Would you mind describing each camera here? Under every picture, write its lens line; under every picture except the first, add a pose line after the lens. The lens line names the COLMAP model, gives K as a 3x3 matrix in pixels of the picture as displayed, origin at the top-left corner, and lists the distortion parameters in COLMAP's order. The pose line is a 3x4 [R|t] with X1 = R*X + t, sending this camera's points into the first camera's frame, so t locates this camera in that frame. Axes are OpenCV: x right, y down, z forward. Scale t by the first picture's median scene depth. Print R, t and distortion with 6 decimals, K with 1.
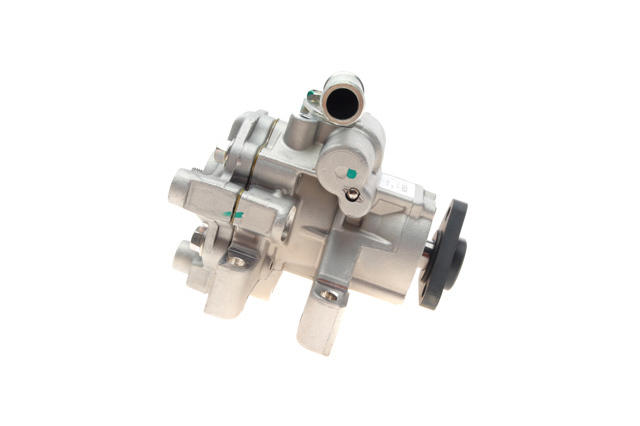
lens RADIAL K [[740.4, 0, 320.0], [0, 740.4, 213.0], [0, 0, 1]] dist [0.012649, -0.000369]
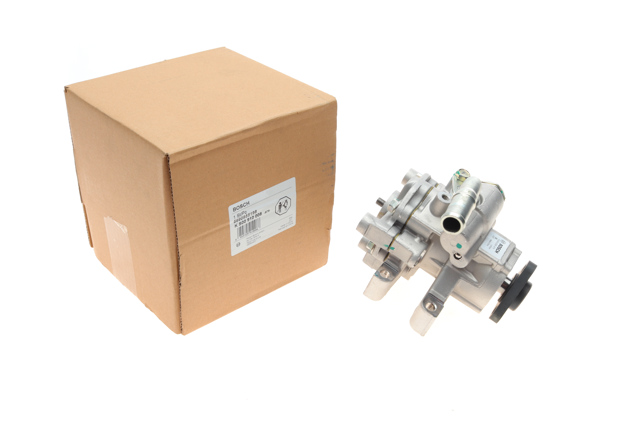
lens RADIAL K [[740.4, 0, 320.0], [0, 740.4, 213.0], [0, 0, 1]] dist [0.012649, -0.000369]
pose [[0.929140, 0.252012, -0.270536, 0.178416], [-0.155972, 0.930584, 0.331188, -0.608314], [0.335220, -0.265523, 0.903950, -0.598750]]
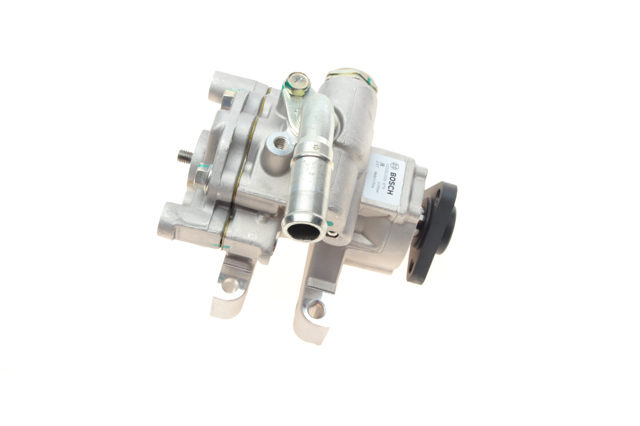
lens RADIAL K [[740.4, 0, 320.0], [0, 740.4, 213.0], [0, 0, 1]] dist [0.012649, -0.000369]
pose [[0.992717, -0.017640, -0.119171, 0.143583], [0.090845, 0.759307, 0.644360, -0.676107], [0.079121, -0.650493, 0.755380, 0.239146]]
